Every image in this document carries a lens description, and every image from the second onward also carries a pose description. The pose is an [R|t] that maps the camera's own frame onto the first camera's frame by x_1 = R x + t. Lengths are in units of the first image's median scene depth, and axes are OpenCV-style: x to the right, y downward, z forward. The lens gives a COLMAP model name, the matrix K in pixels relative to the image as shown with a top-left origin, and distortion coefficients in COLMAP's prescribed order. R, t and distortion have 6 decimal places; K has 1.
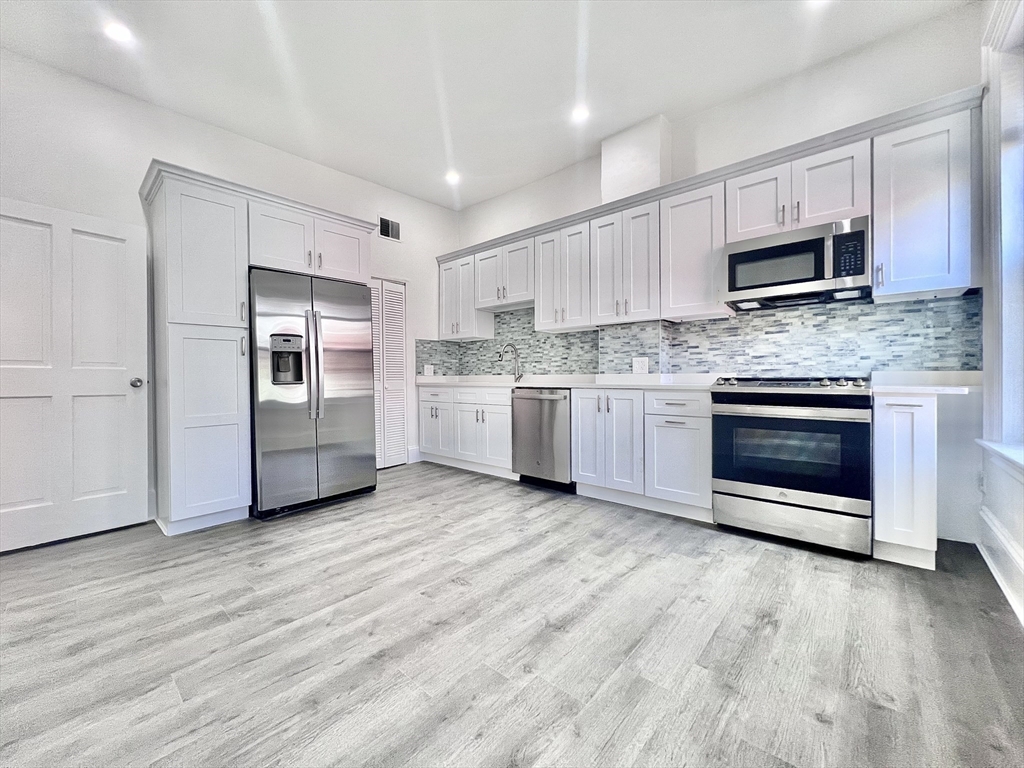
lens RADIAL K [[411.0, 0, 507.7], [0, 411.0, 379.0], [0, 0, 1]] dist [0.001475, 0.000188]
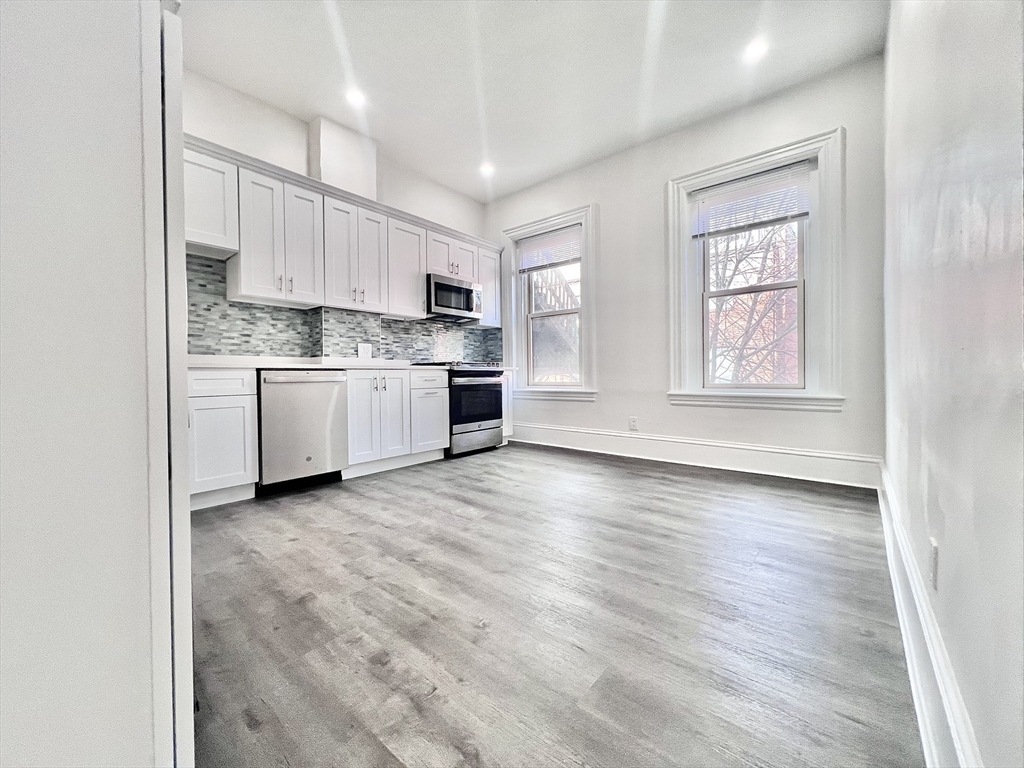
lens RADIAL K [[411.0, 0, 508.1], [0, 411.0, 380.8], [0, 0, 1]] dist [0.001475, 0.000188]
pose [[-0.035614, -0.006961, 0.999341, -0.833237], [0.016134, 0.999841, 0.007539, 0.048612], [-0.999235, 0.016392, -0.035496, 0.661848]]
